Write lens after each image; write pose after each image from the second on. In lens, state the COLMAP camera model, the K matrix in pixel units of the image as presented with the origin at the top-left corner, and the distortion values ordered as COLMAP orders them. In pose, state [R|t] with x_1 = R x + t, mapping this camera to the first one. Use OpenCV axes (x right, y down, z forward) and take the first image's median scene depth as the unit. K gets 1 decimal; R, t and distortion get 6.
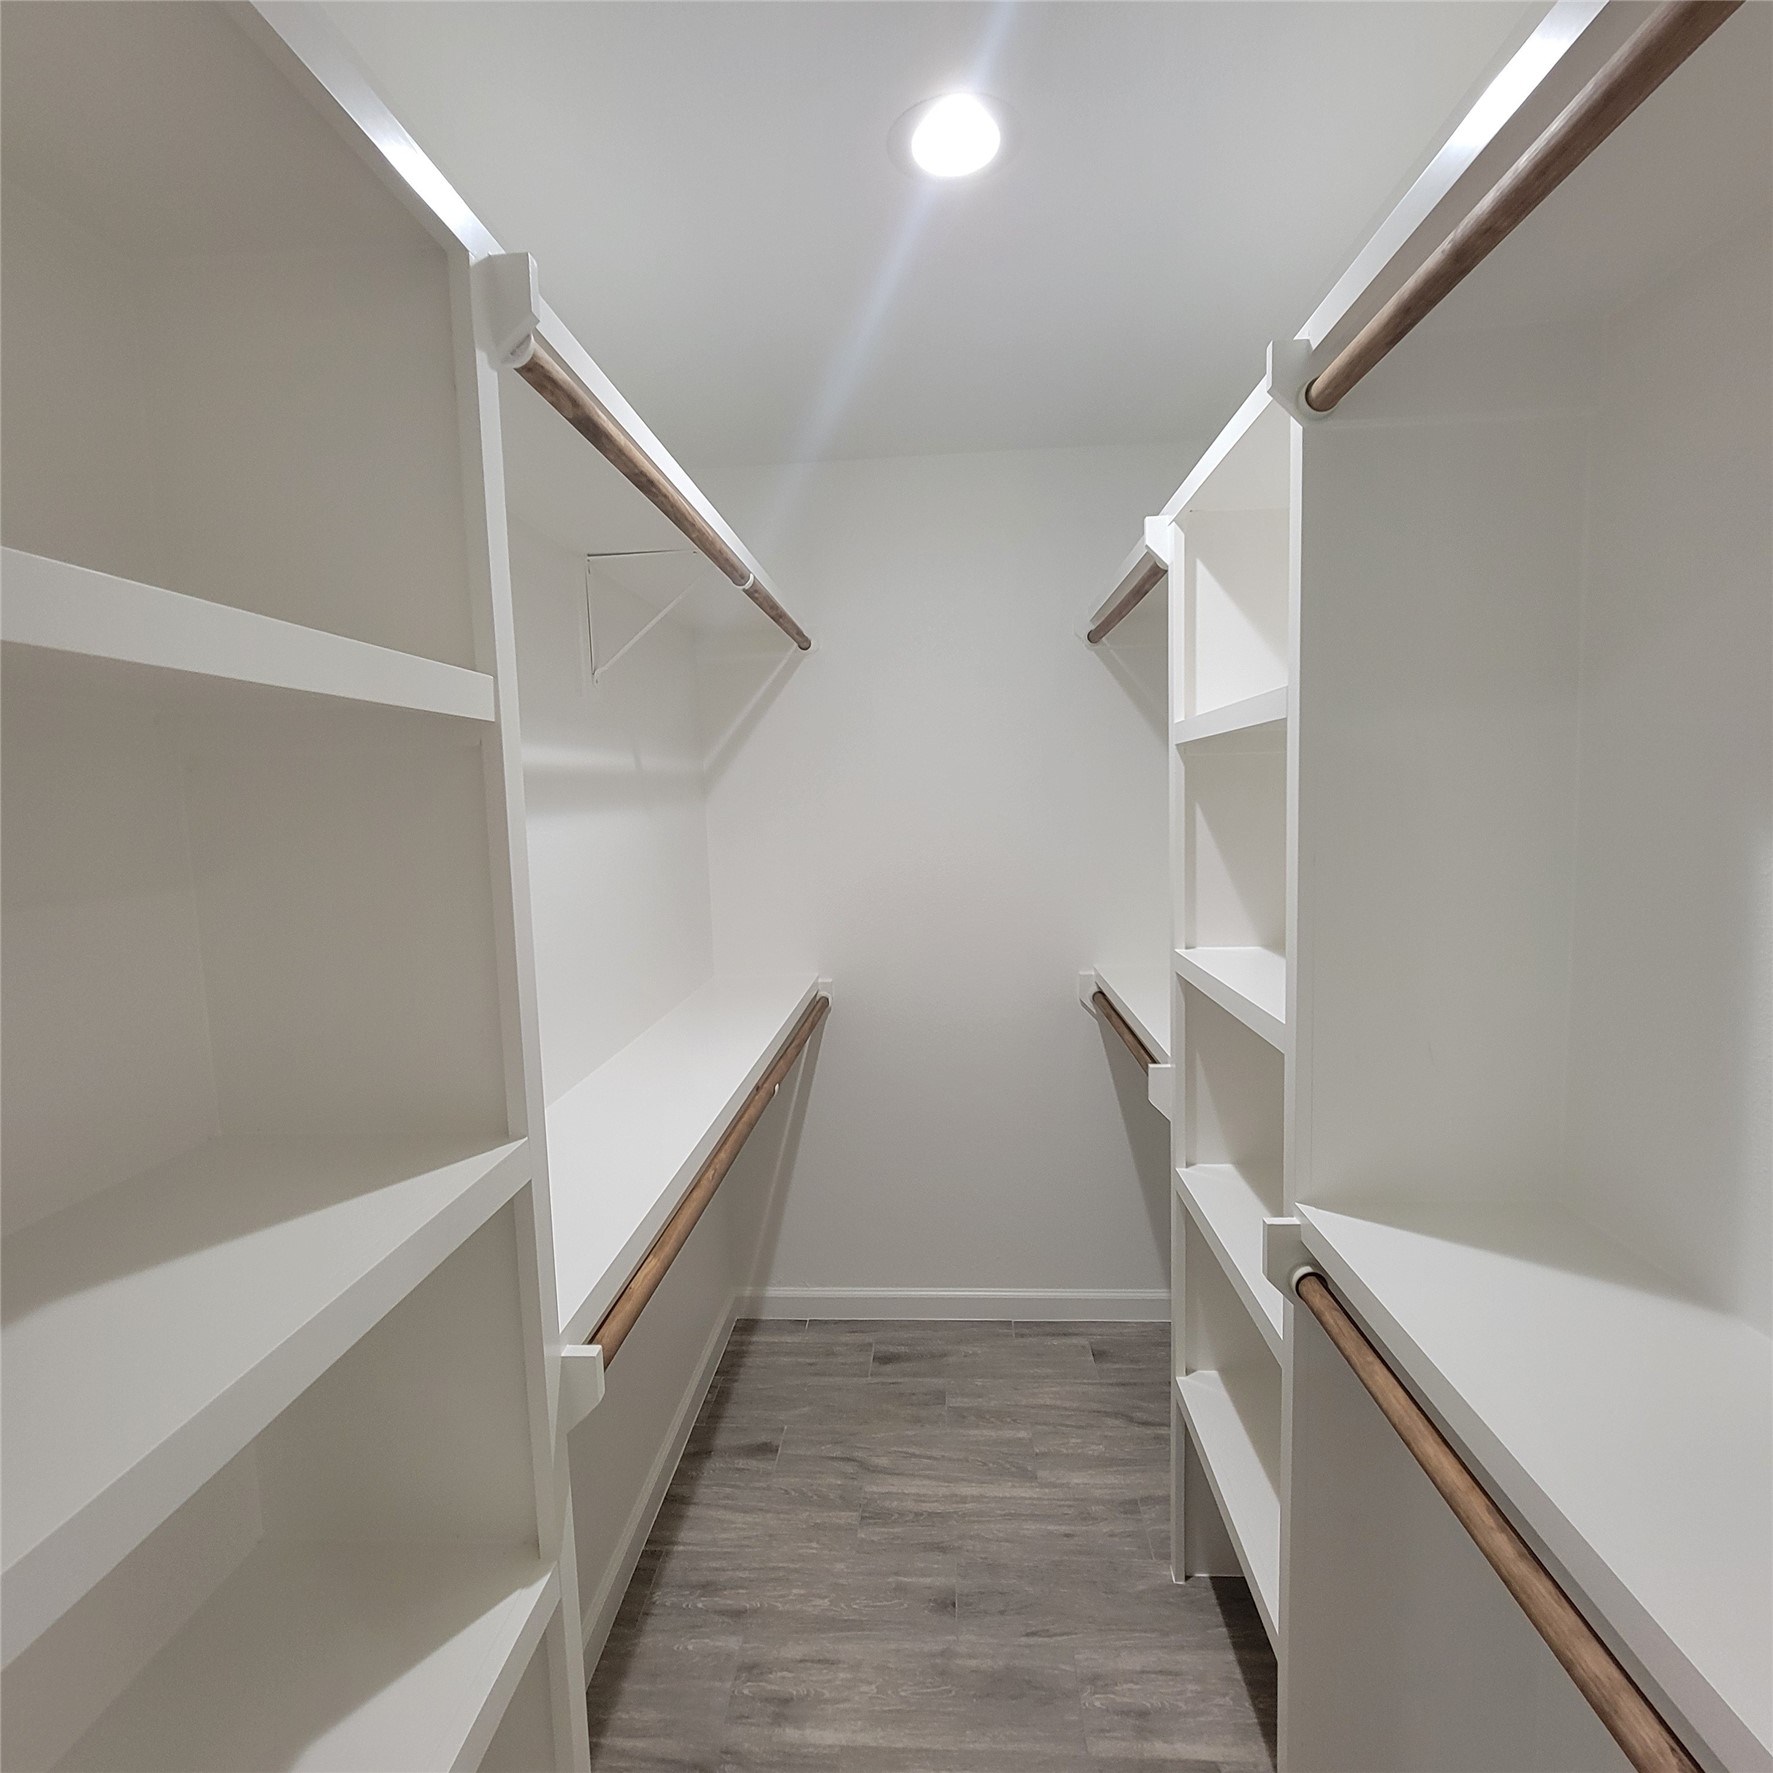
lens RADIAL K [[965.8, 0, 884.2], [0, 965.8, 882.2], [0, 0, 1]] dist [-0.009689, 0.002433]
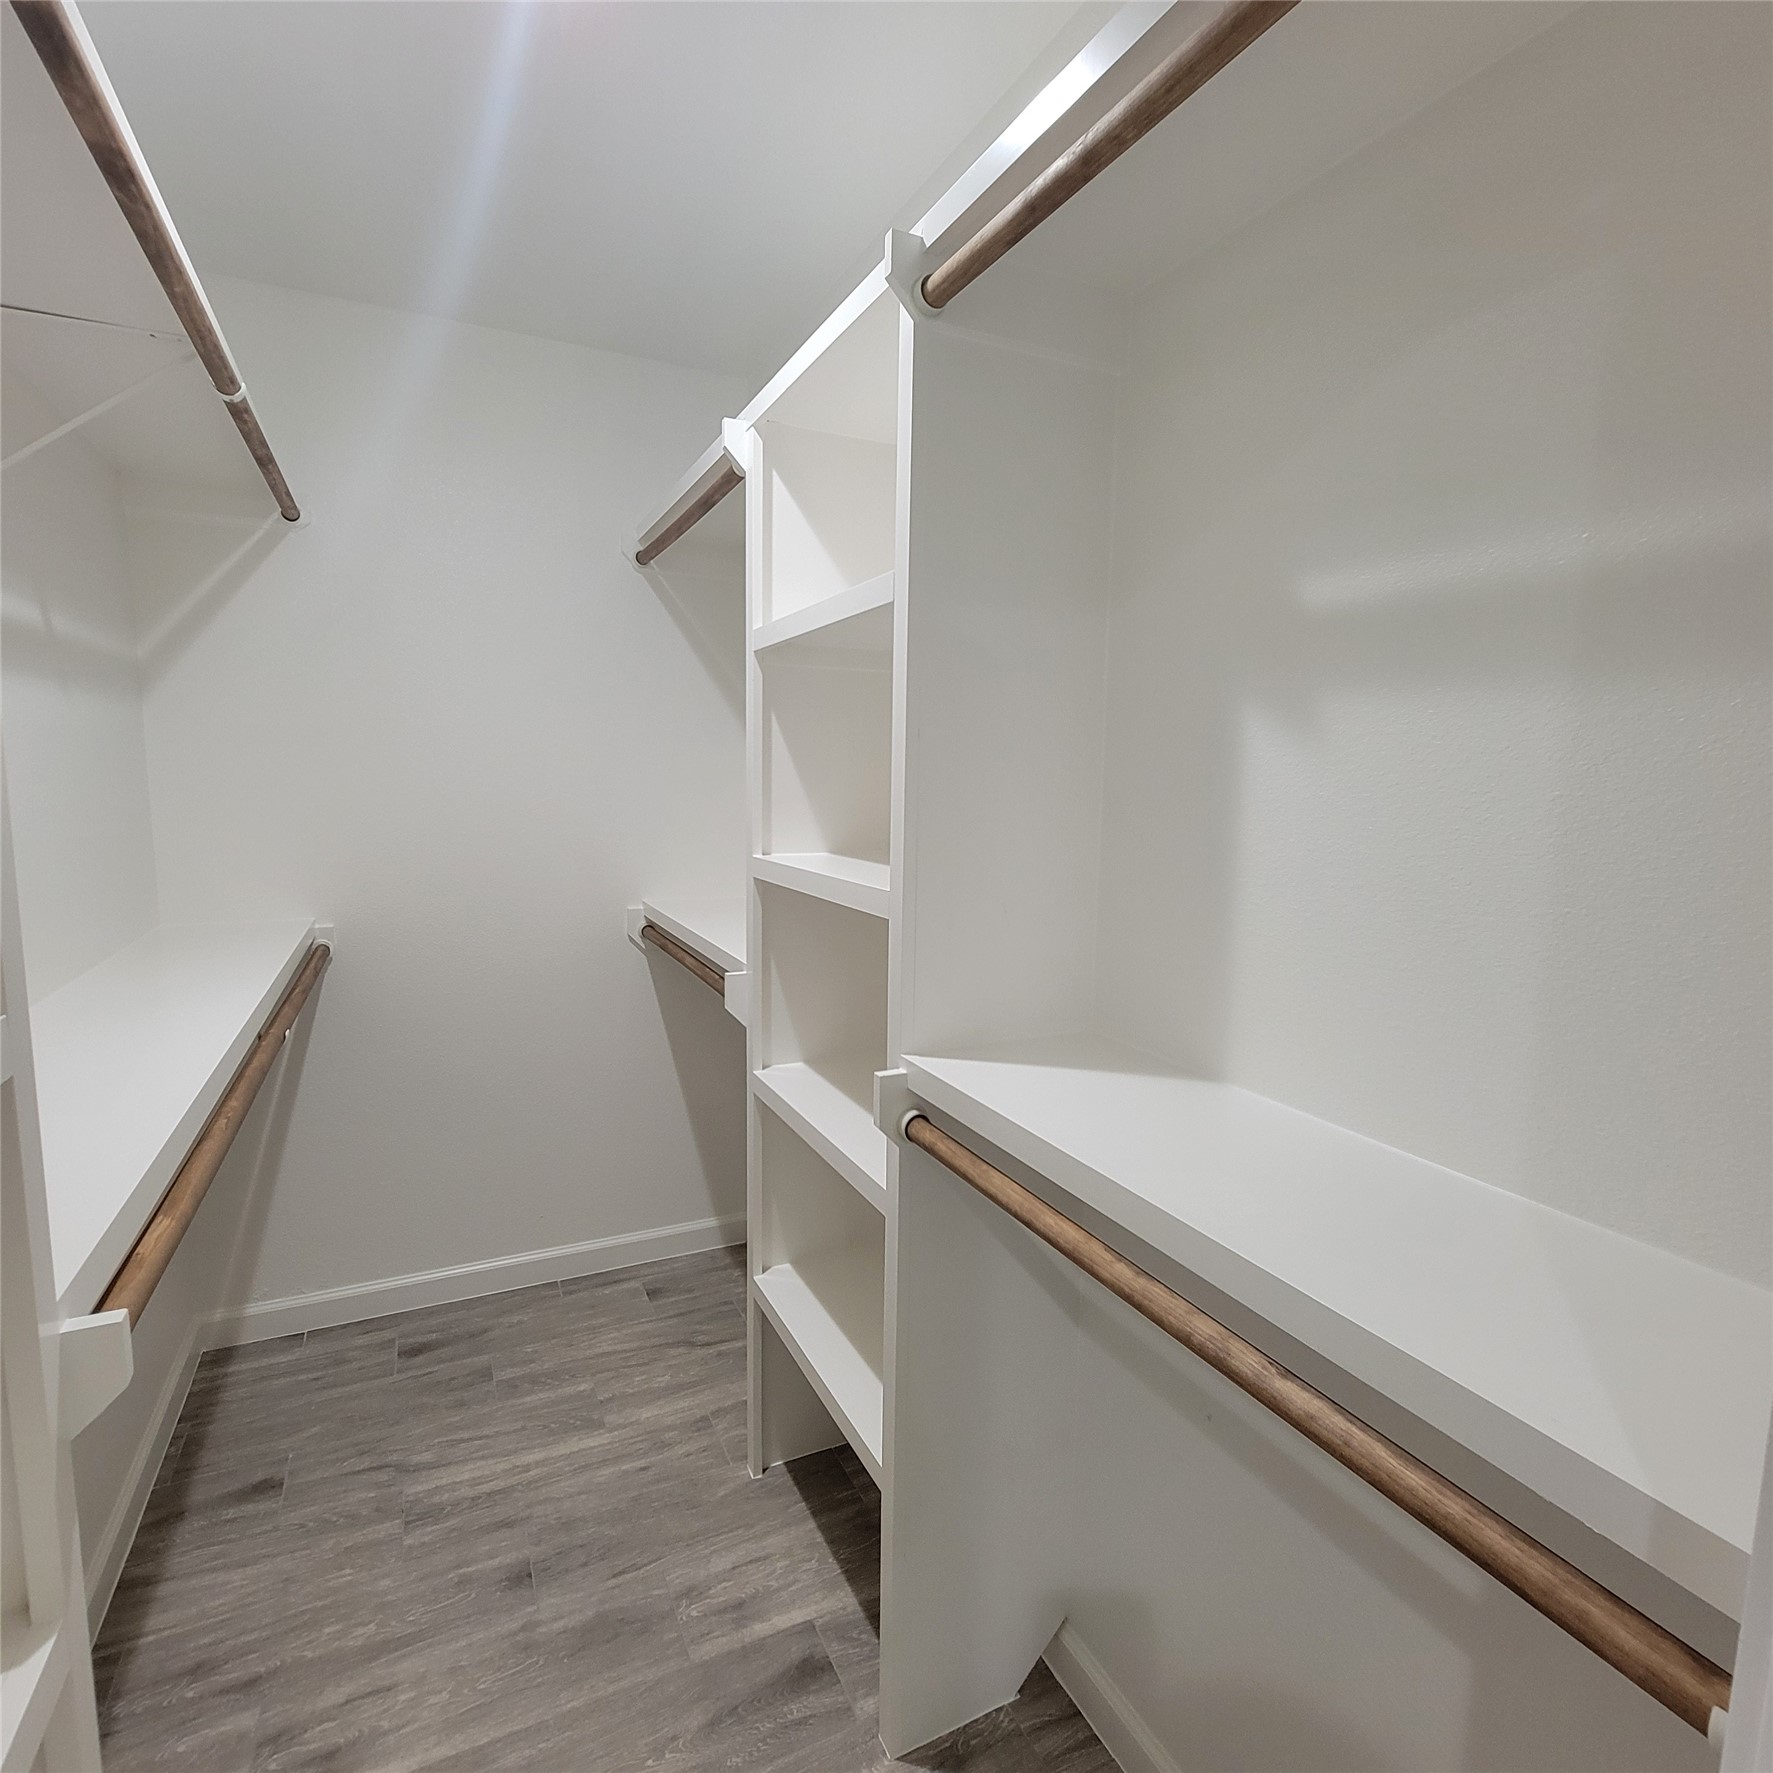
lens RADIAL K [[965.8, 0, 881.4], [0, 965.8, 885.4], [0, 0, 1]] dist [-0.009689, 0.002433]
pose [[0.868703, -0.012905, 0.495166, -0.082604], [0.003758, 0.999804, 0.019463, 0.081129], [-0.495319, -0.015047, 0.868581, 0.052315]]
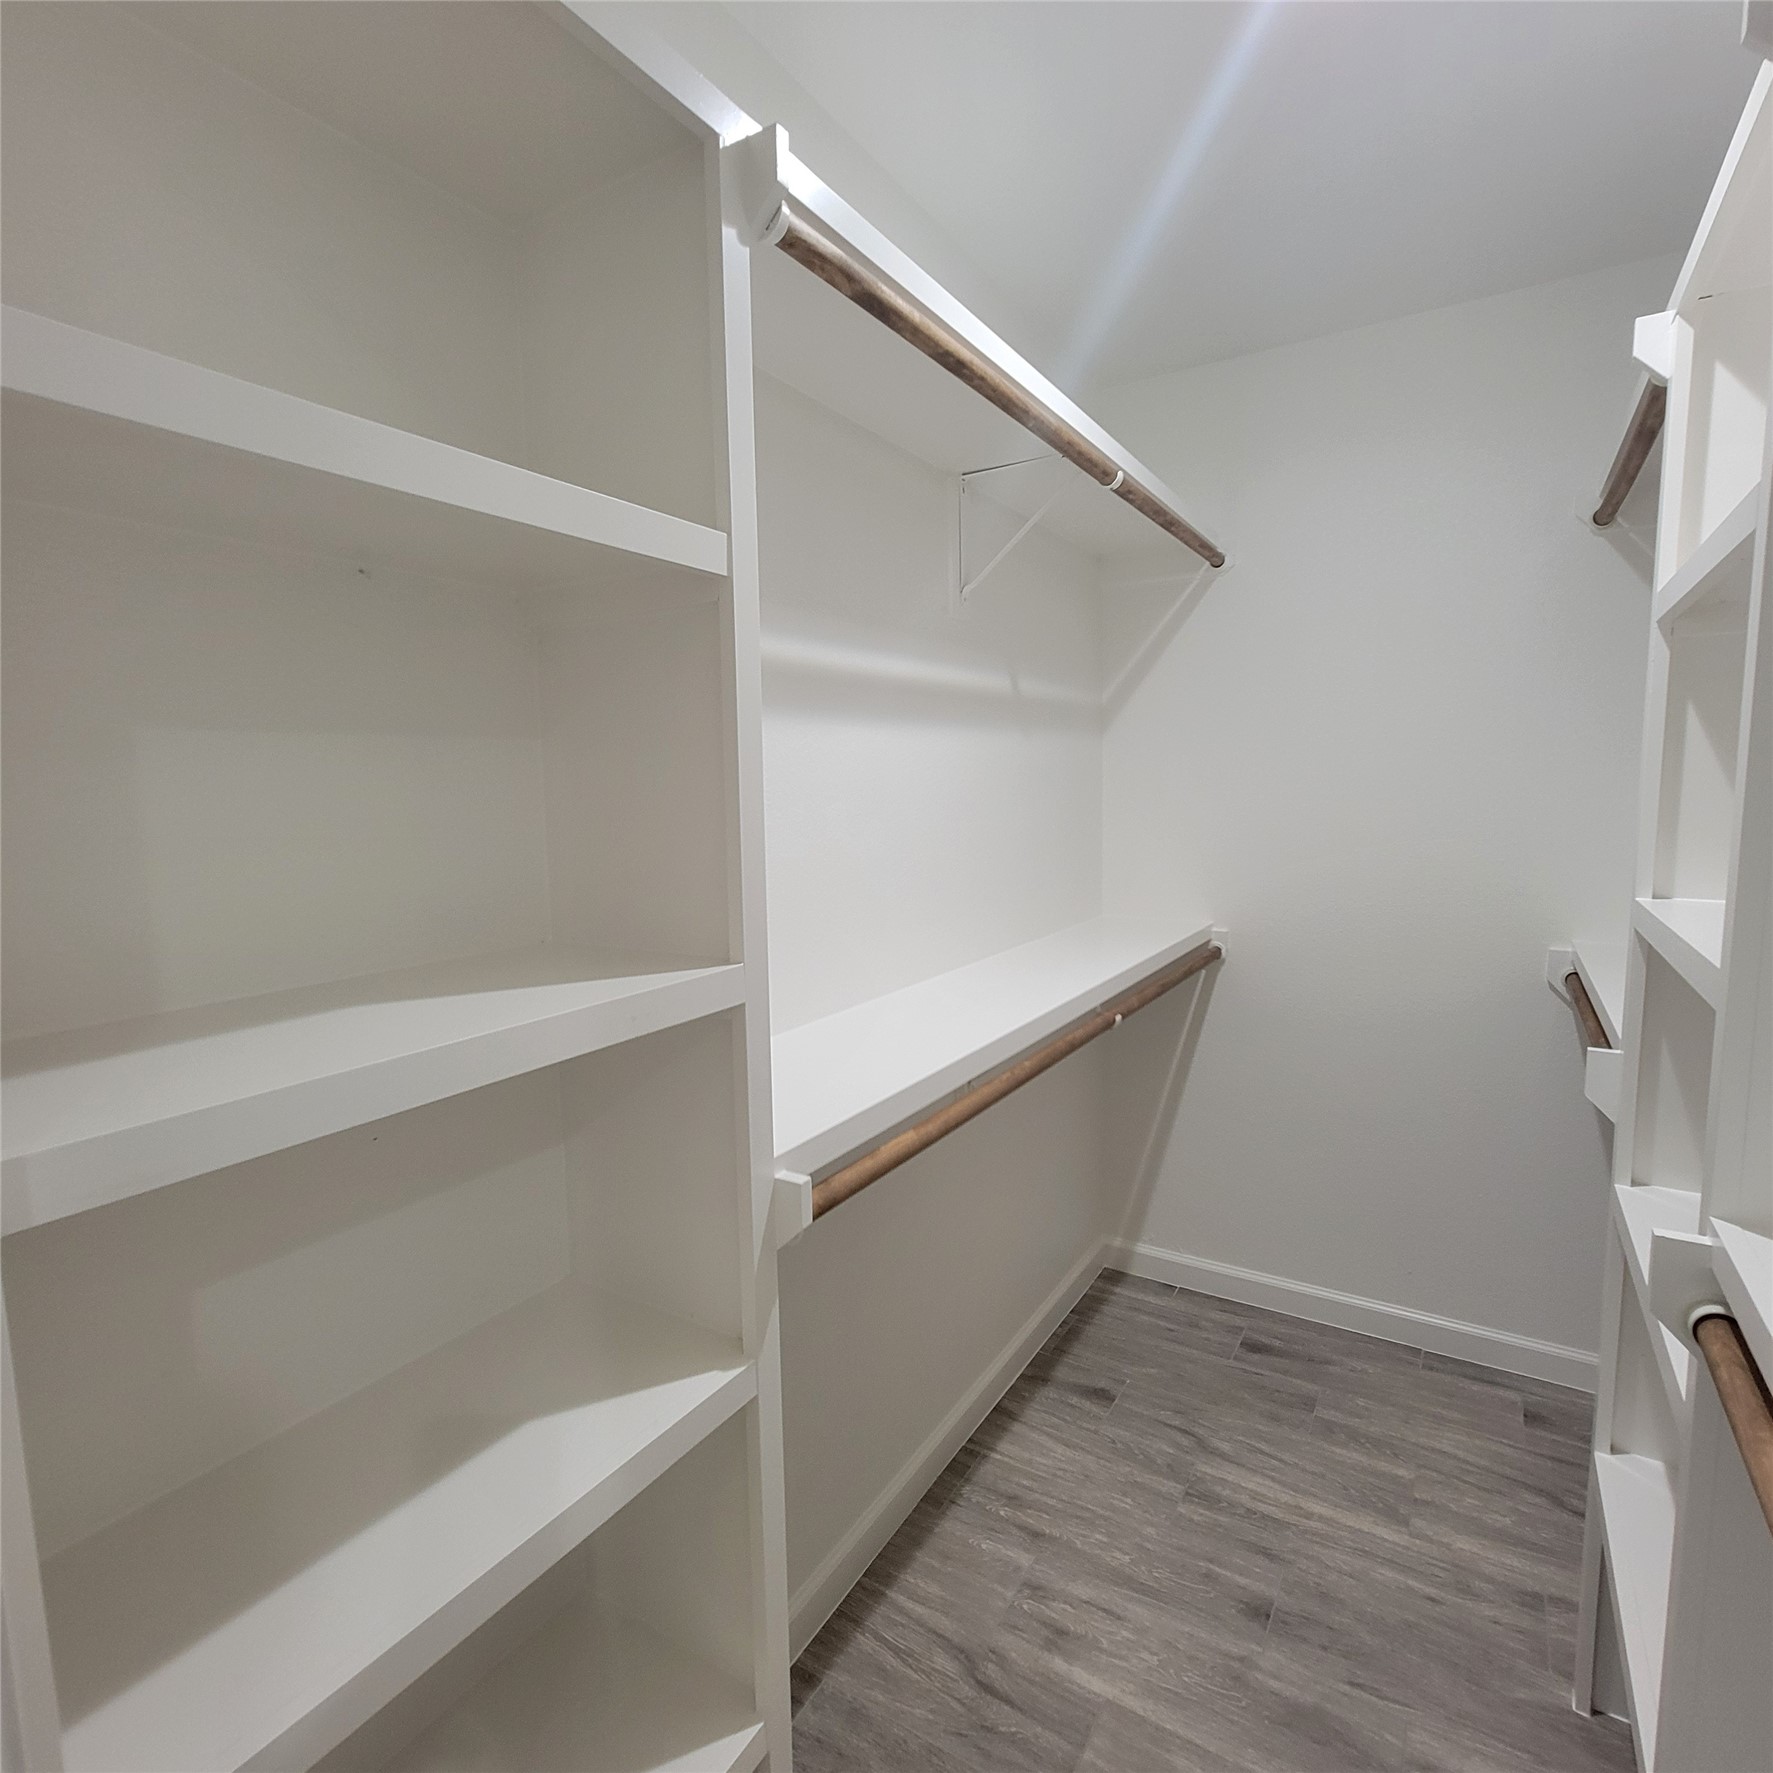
lens RADIAL K [[965.8, 0, 889.3], [0, 965.8, 888.3], [0, 0, 1]] dist [-0.009689, 0.002433]
pose [[0.880227, 0.067173, -0.469775, 0.139142], [-0.053407, 0.997664, 0.042586, 0.061485], [0.471538, -0.012396, 0.881759, 0.060876]]
